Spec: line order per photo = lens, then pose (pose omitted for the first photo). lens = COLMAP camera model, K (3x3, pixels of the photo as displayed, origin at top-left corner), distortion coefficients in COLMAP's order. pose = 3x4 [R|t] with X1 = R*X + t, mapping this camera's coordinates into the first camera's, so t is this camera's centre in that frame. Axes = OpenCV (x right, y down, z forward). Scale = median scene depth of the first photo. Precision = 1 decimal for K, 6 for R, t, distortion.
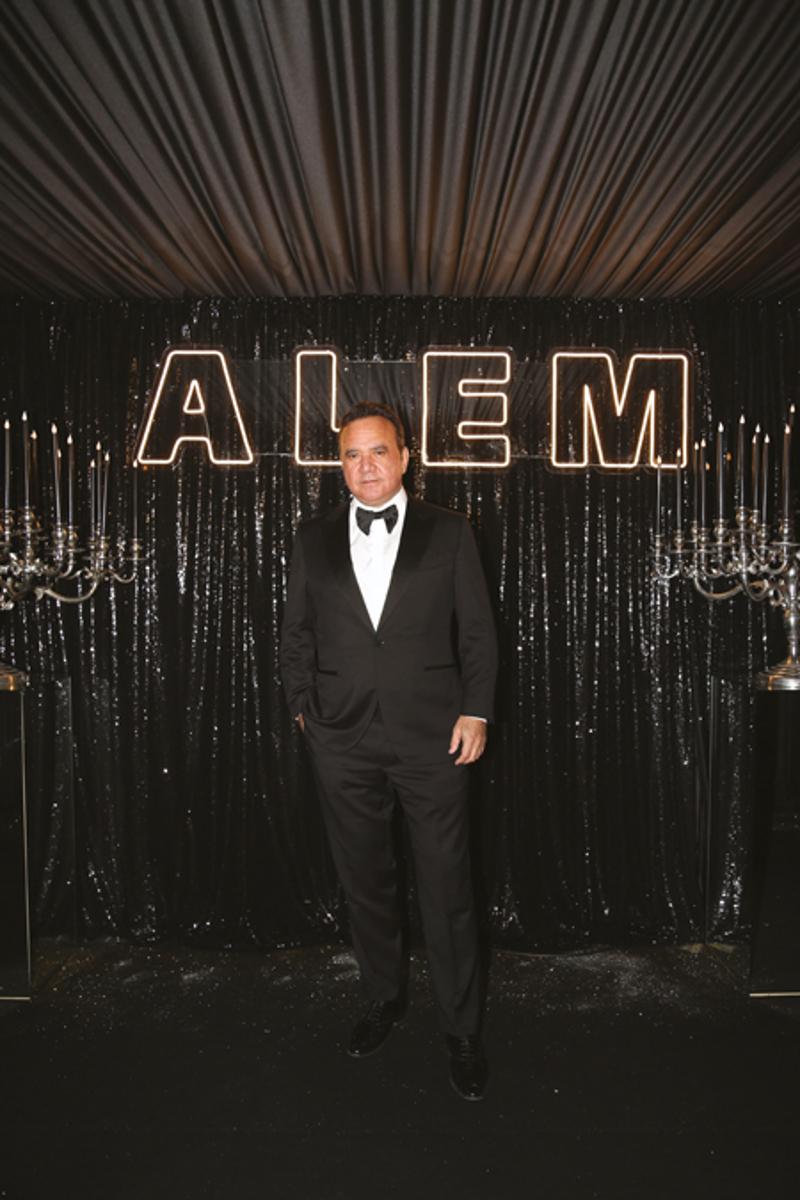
lens RADIAL K [[977.2, 0, 403.2], [0, 977.2, 603.3], [0, 0, 1]] dist [-0.045676, 0.004944]
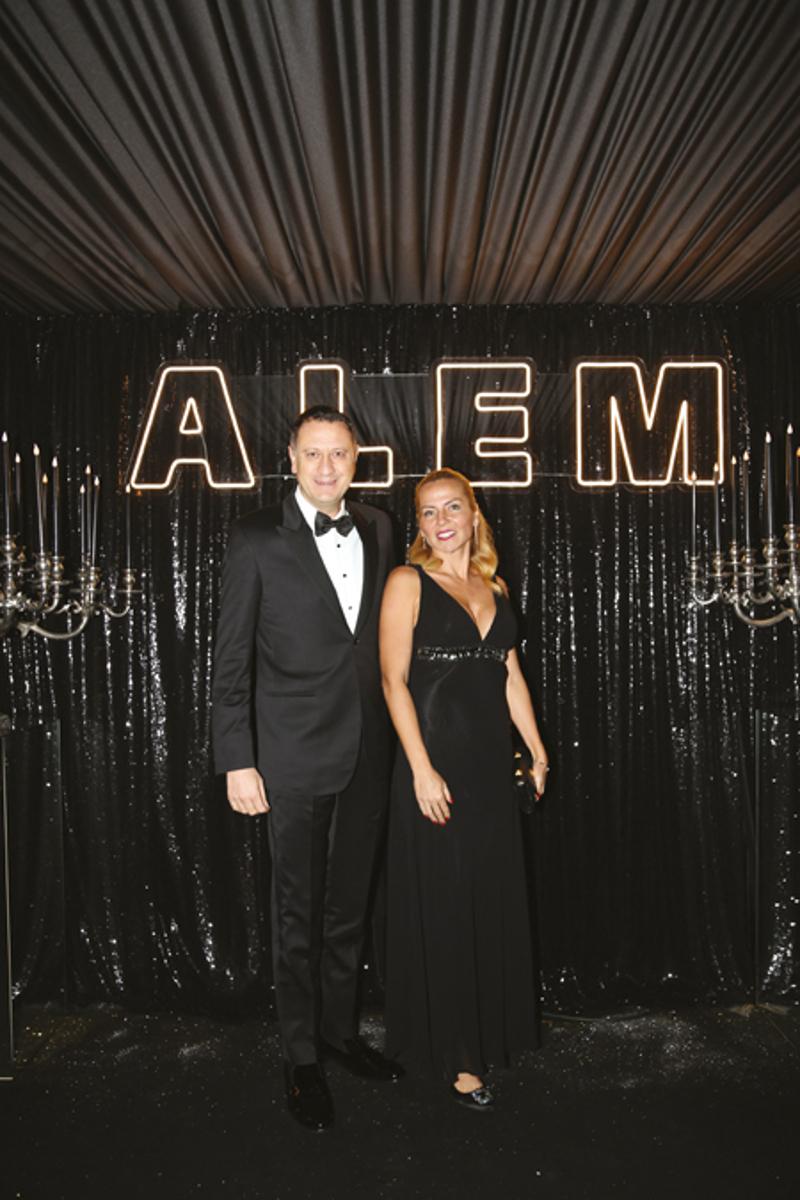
lens RADIAL K [[974.6, 0, 400.6], [0, 974.6, 598.4], [0, 0, 1]] dist [-0.048020, 0.012801]
pose [[0.999870, -0.013795, -0.008355, -0.009244], [0.013516, 0.999376, -0.032632, -0.004840], [0.008800, 0.032515, 0.999433, 0.080609]]
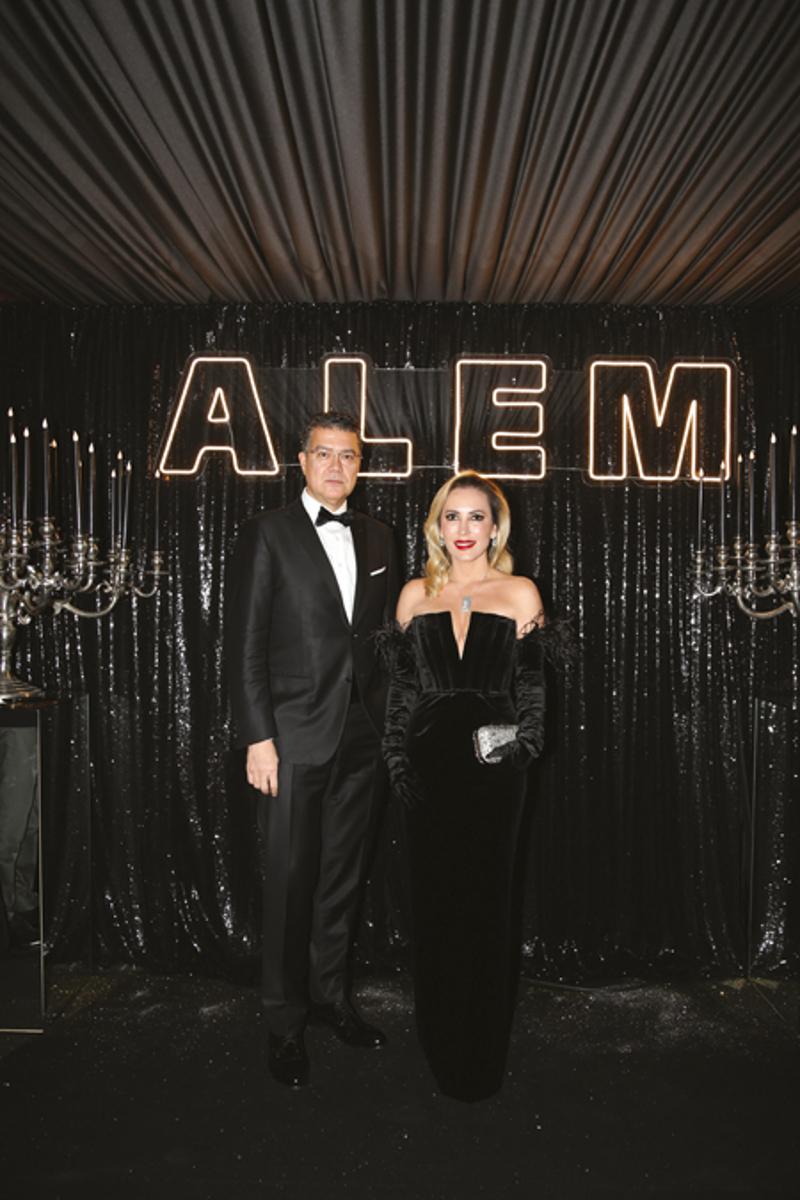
lens RADIAL K [[971.8, 0, 399.7], [0, 971.8, 600.4], [0, 0, 1]] dist [-0.049595, 0.007719]
pose [[0.999901, 0.006260, -0.012583, -0.021831], [-0.006461, 0.999851, -0.015994, -0.004029], [0.012481, 0.016074, 0.999793, 0.043621]]
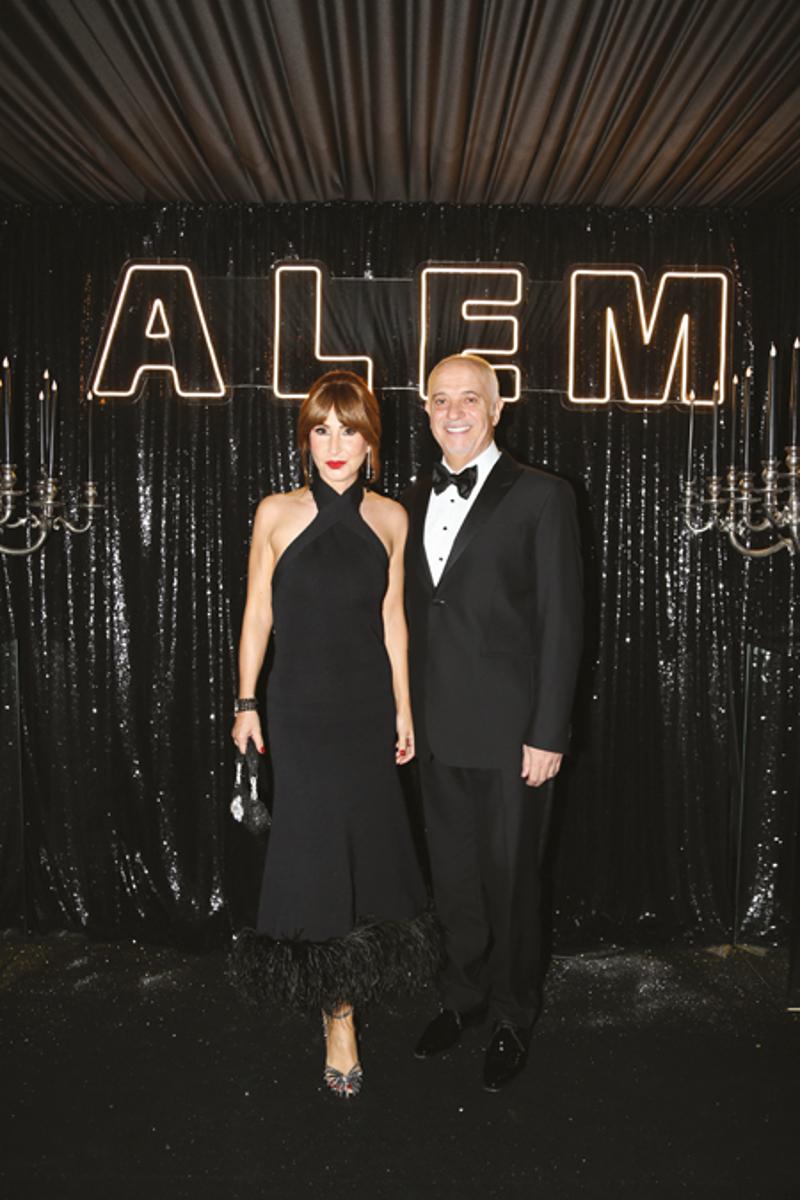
lens RADIAL K [[977.2, 0, 403.2], [0, 977.2, 603.3], [0, 0, 1]] dist [-0.045676, 0.004944]
pose [[0.999970, 0.007504, -0.001772, 0.007870], [-0.007427, 0.999160, 0.040297, 0.005079], [0.002073, -0.040283, 0.999186, 0.125156]]
